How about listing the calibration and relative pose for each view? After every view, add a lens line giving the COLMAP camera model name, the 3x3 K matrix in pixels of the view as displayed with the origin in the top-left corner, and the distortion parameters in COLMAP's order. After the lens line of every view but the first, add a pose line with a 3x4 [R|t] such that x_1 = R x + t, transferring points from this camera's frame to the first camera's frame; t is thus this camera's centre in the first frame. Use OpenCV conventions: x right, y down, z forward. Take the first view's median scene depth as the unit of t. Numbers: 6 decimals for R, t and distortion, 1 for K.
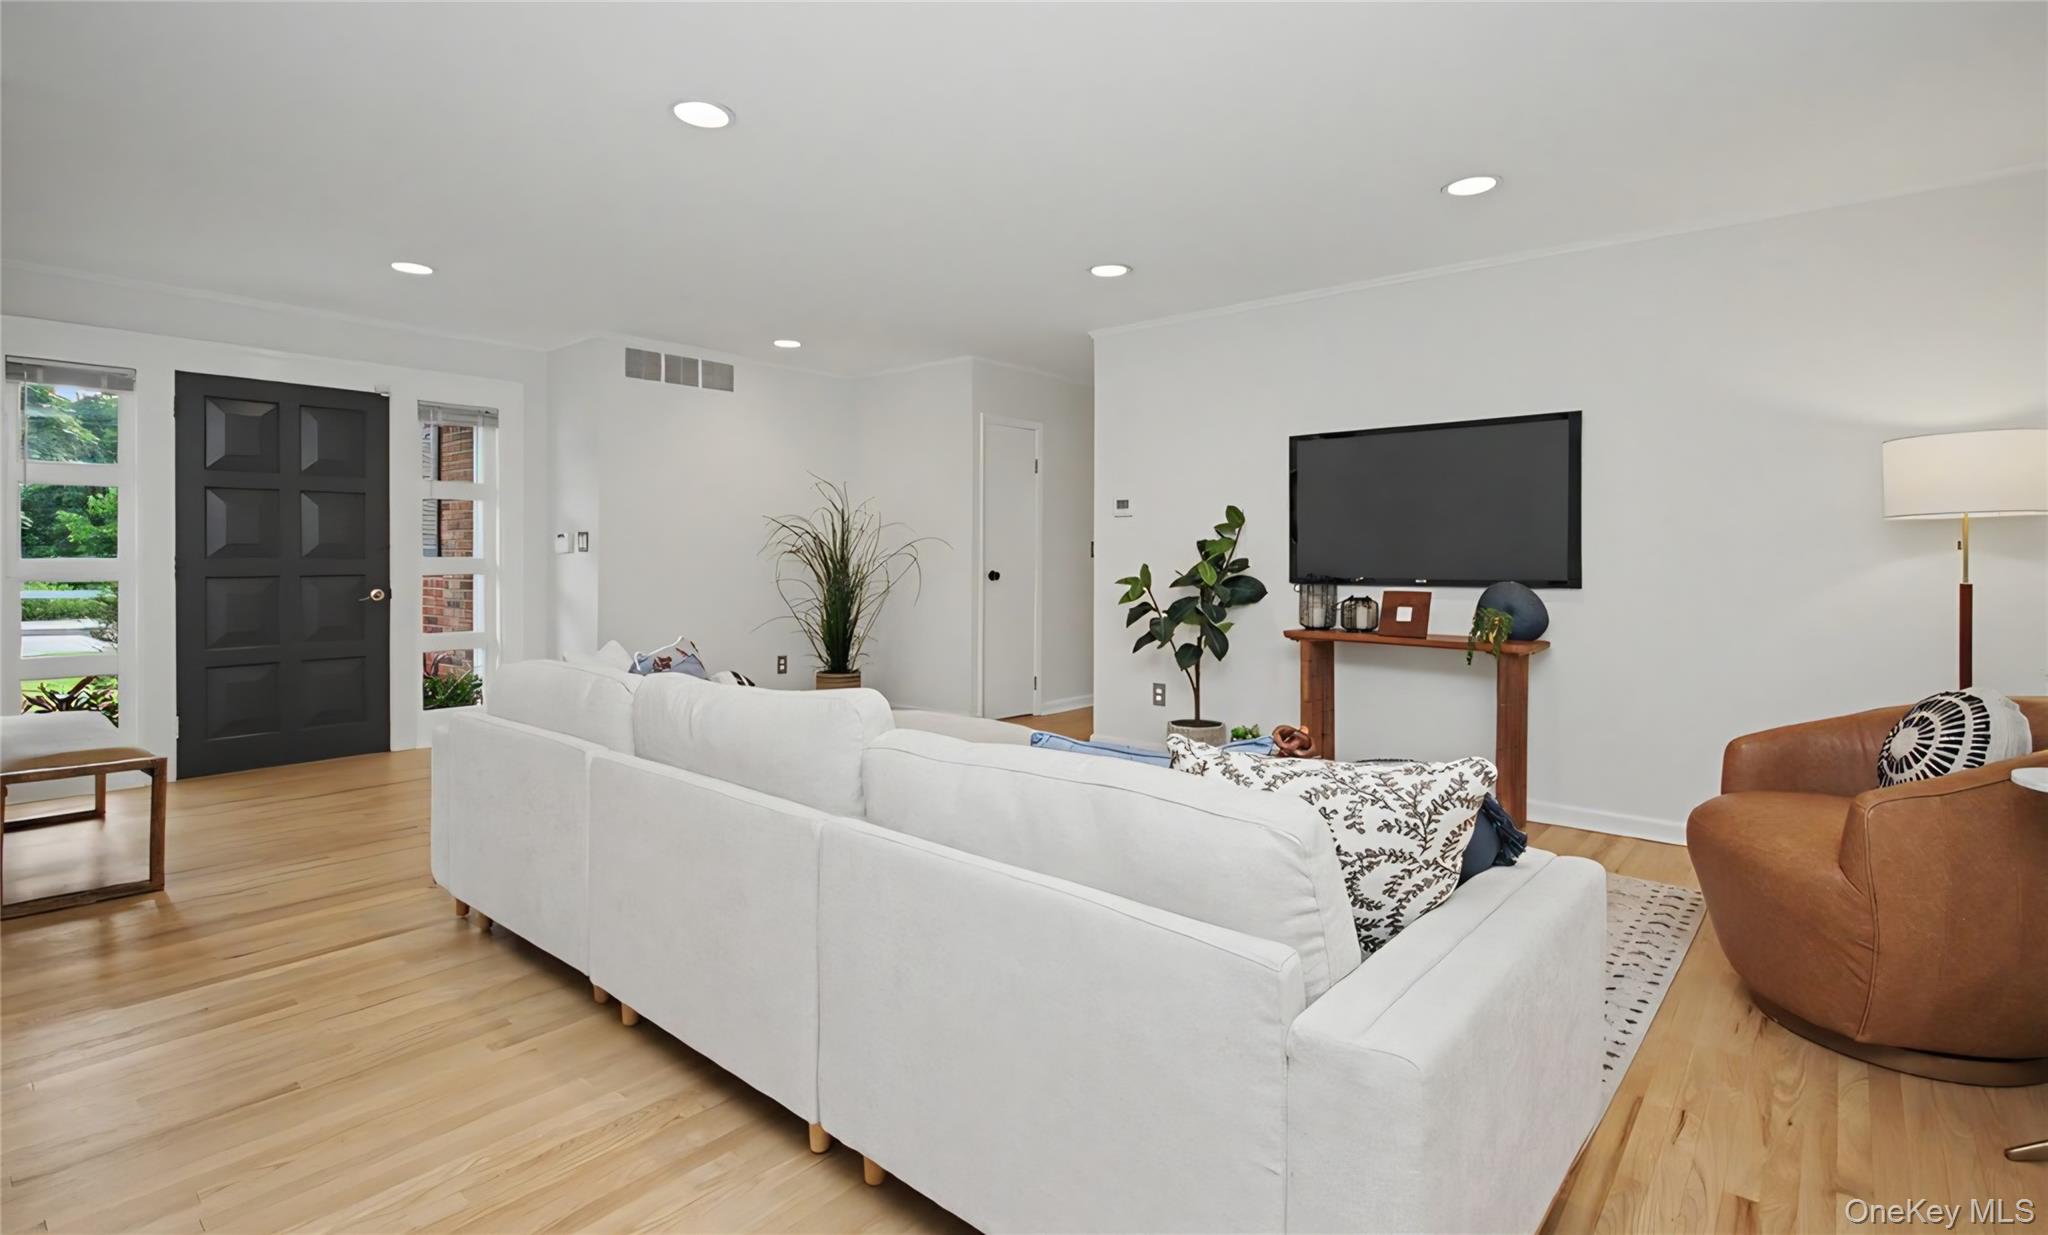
lens RADIAL K [[958.0, 0, 1028.7], [0, 958.0, 557.5], [0, 0, 1]] dist [0.000530, 0.000161]
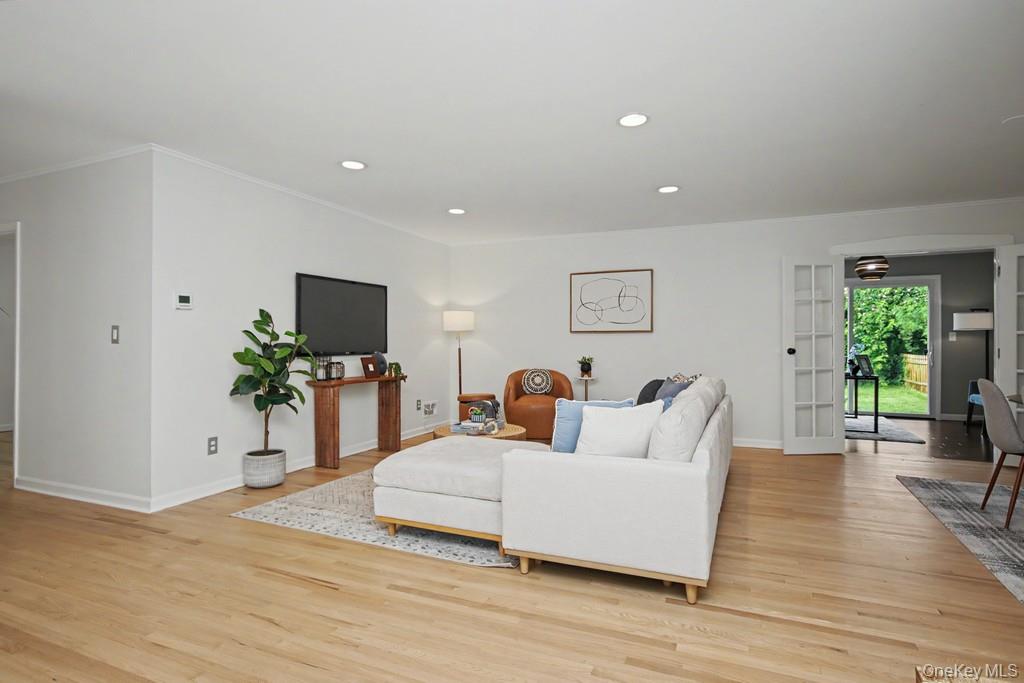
lens RADIAL K [[536.3, 0, 512.0], [0, 536.3, 341.5], [0, 0, 1]] dist [-0.001259, -0.000011]
pose [[-0.288341, -0.003663, 0.957521, -0.819578], [0.000451, 0.999992, 0.003962, -0.005305], [-0.957528, 0.001574, -0.288337, 0.960975]]
